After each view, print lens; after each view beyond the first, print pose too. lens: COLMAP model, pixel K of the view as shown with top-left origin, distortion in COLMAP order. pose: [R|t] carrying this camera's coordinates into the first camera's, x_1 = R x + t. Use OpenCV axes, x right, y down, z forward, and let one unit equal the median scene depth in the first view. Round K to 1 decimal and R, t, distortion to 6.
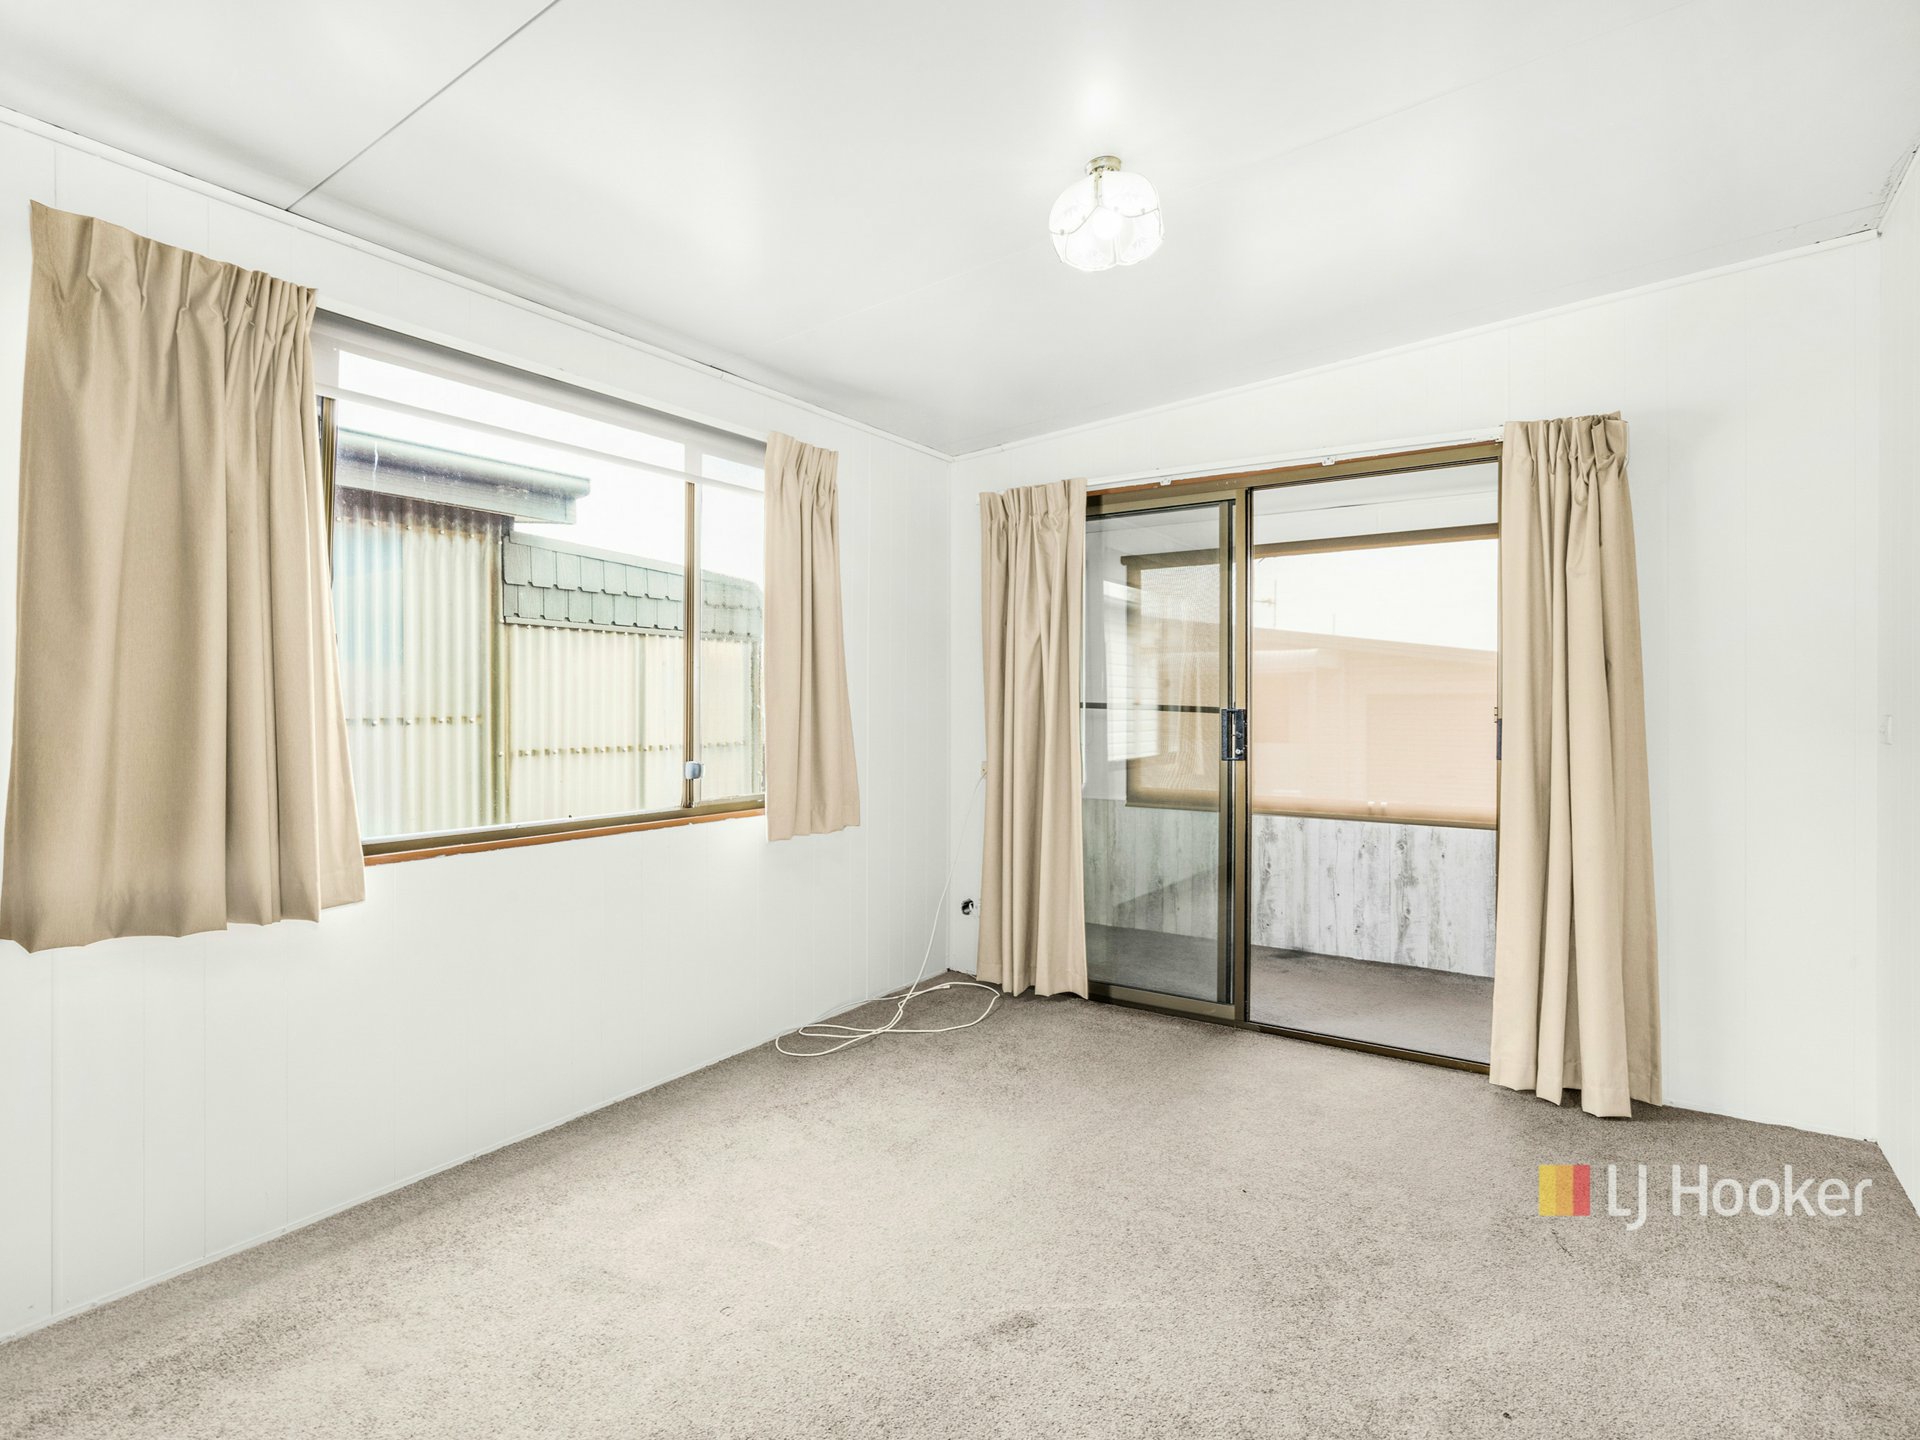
lens RADIAL K [[1007.0, 0, 953.1], [0, 1007.0, 726.9], [0, 0, 1]] dist [0.000008, 0.000129]
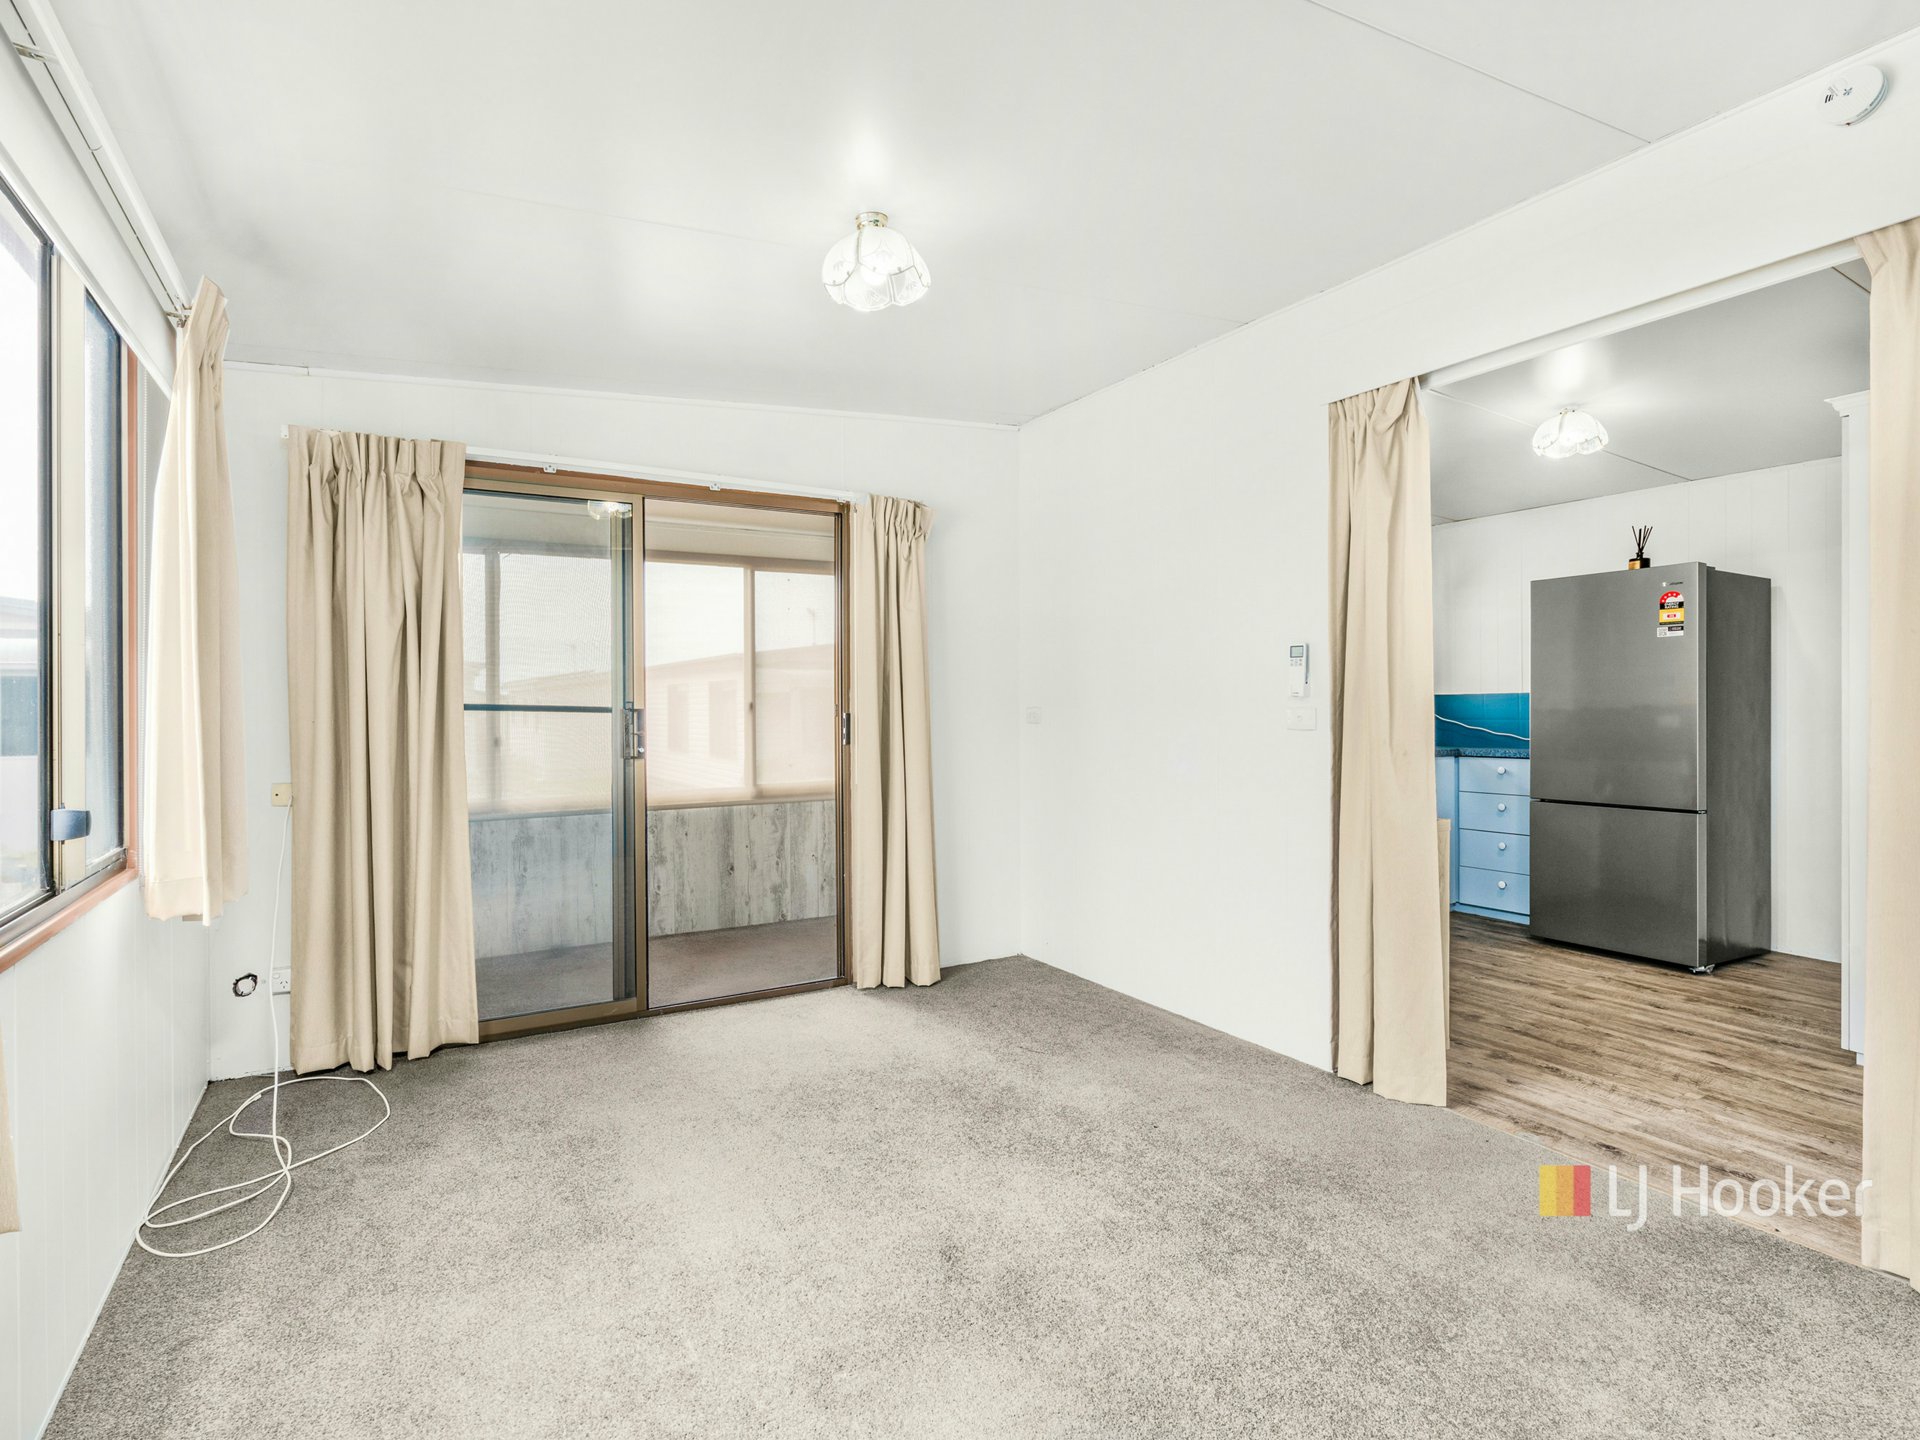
lens RADIAL K [[978.8, 0, 965.7], [0, 978.8, 711.2], [0, 0, 1]] dist [-0.003935, -0.000367]
pose [[0.423448, -0.010293, 0.905862, -0.473306], [0.027760, 0.999613, -0.001618, -0.003203], [-0.905495, 0.025832, 0.423570, 0.267460]]
